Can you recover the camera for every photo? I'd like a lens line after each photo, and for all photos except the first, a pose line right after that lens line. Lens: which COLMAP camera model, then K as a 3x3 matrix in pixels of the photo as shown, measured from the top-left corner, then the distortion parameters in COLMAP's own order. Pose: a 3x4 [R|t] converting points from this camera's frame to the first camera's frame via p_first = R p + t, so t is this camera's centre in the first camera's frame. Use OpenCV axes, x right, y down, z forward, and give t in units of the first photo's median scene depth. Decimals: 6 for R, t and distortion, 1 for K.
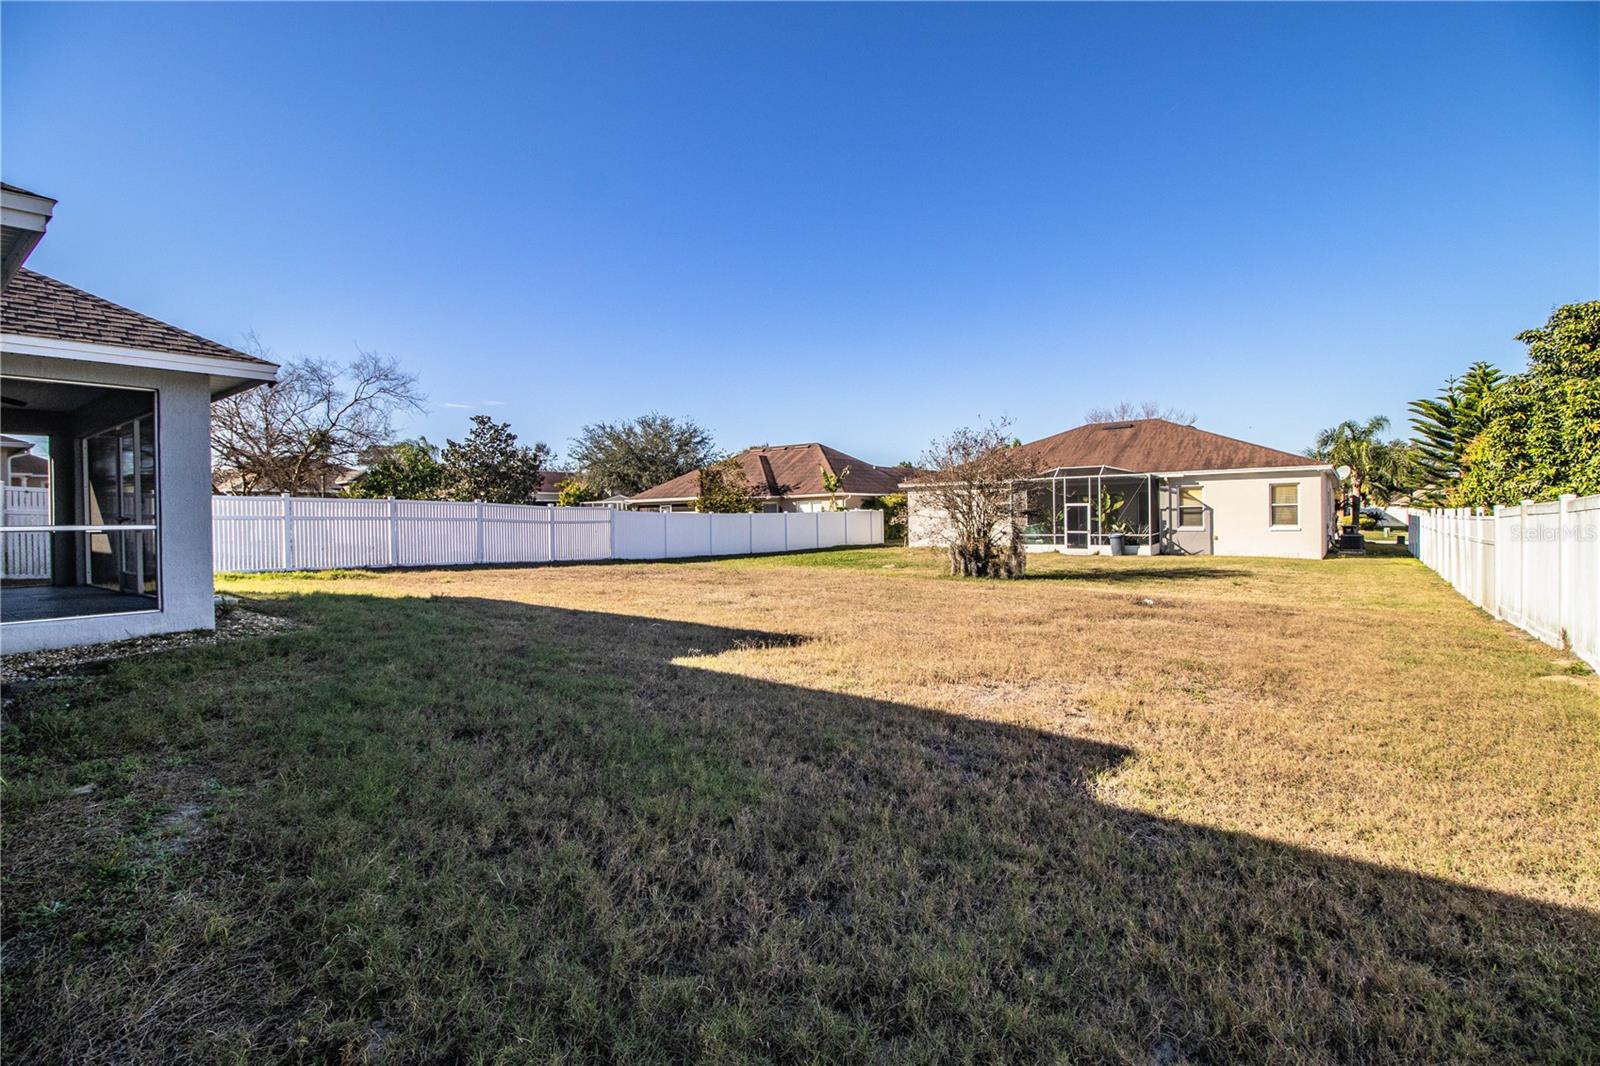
lens RADIAL K [[731.6, 0, 807.3], [0, 731.6, 523.5], [0, 0, 1]] dist [0.000035, -0.011528]
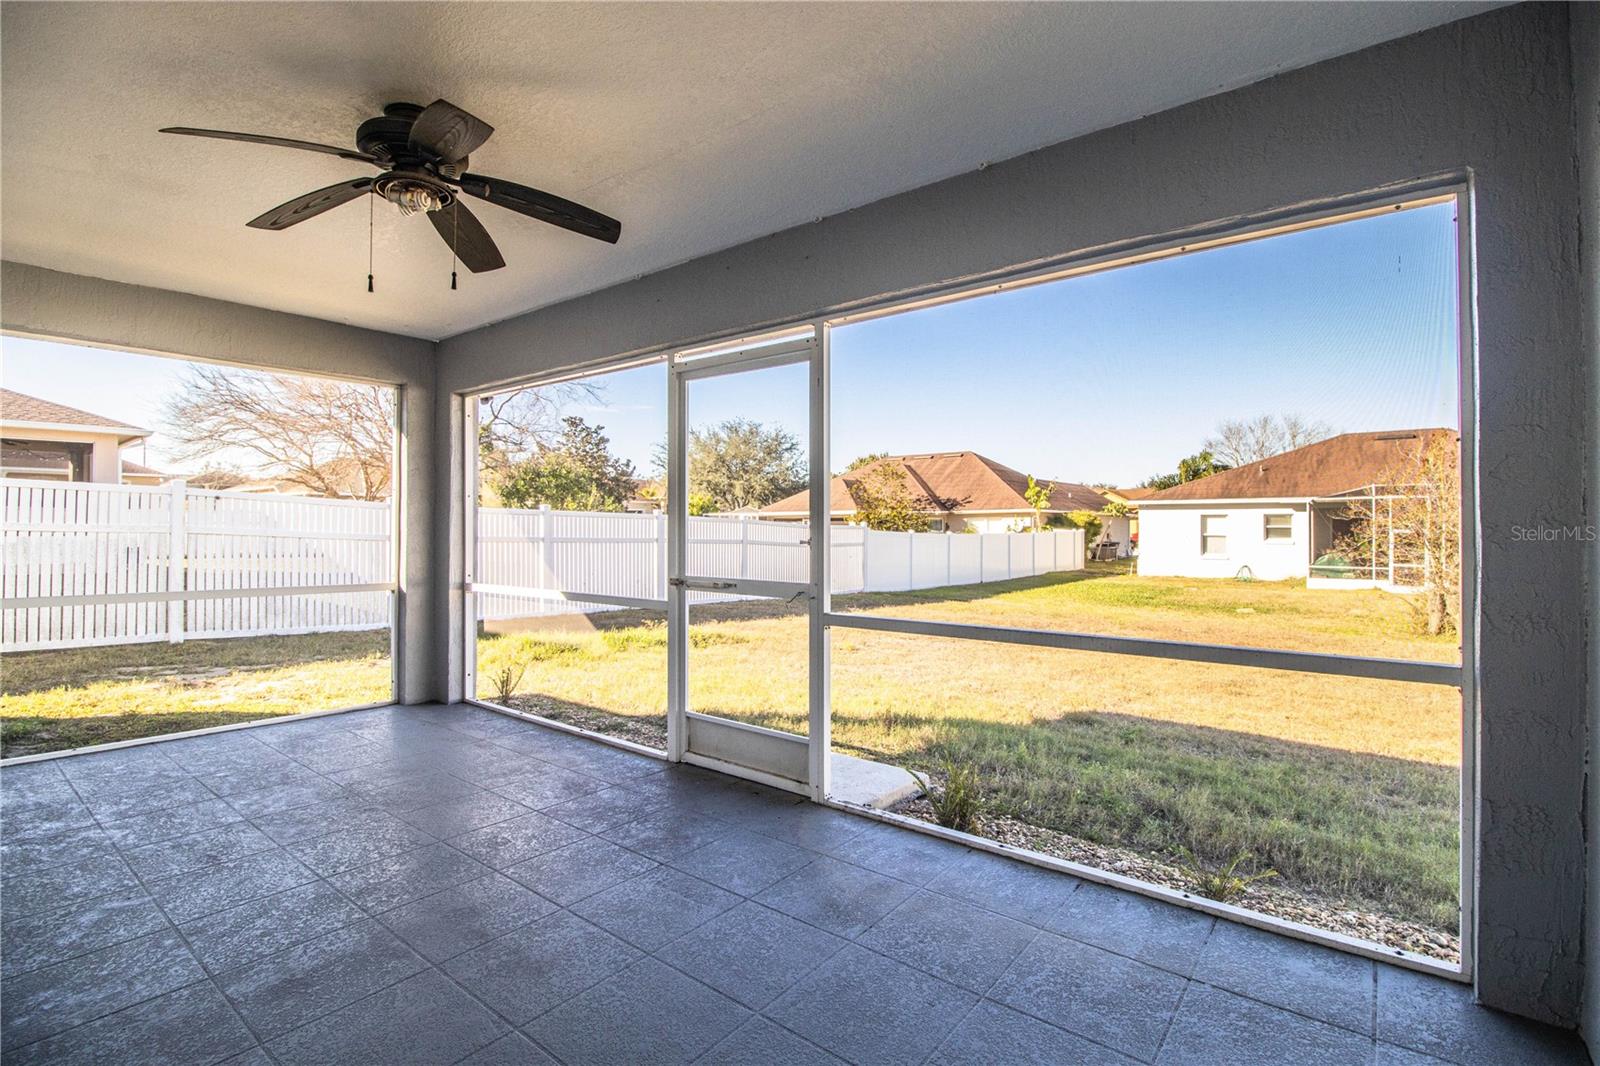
lens RADIAL K [[731.6, 0, 807.3], [0, 731.6, 523.5], [0, 0, 1]] dist [0.000035, -0.011528]
pose [[0.999572, 0.018073, -0.023018, -0.182703], [-0.018418, 0.999720, -0.014875, -0.006875], [0.022743, 0.015292, 0.999624, 0.125860]]
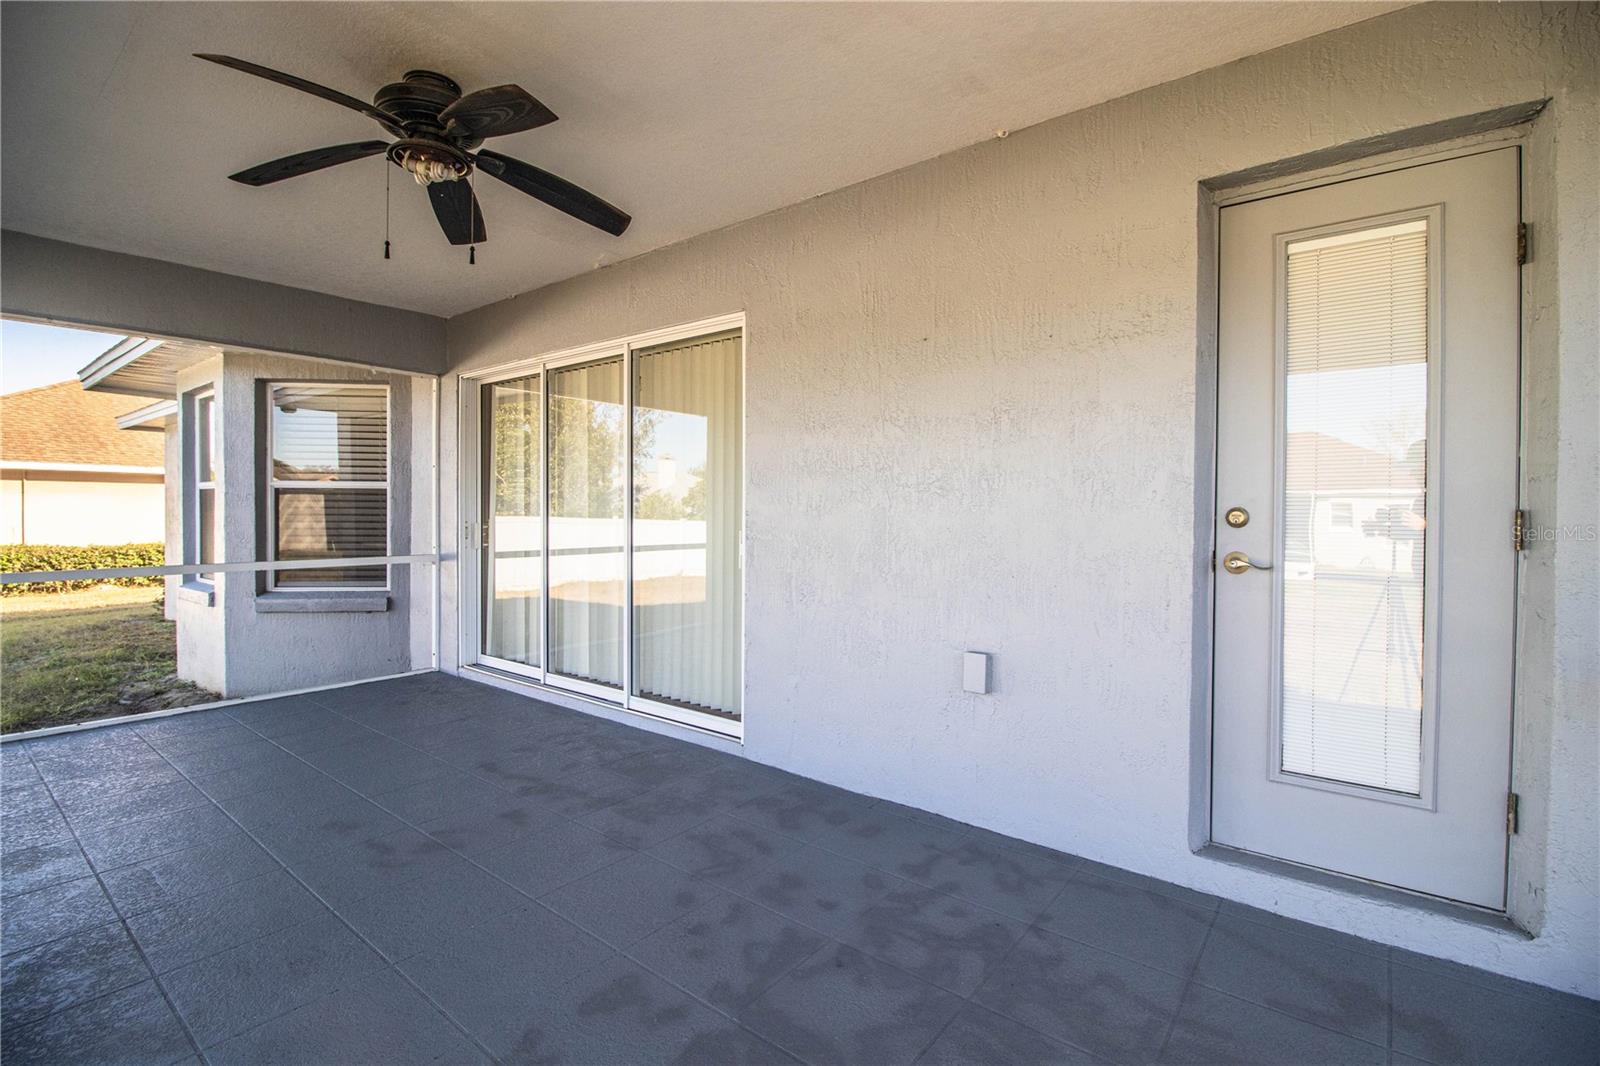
lens RADIAL K [[731.6, 0, 807.3], [0, 731.6, 523.5], [0, 0, 1]] dist [0.000035, -0.011528]
pose [[-0.999634, 0.007635, 0.025936, -0.235569], [0.008213, 0.999719, 0.022248, -0.006033], [-0.025758, 0.022453, -0.999416, 0.220794]]
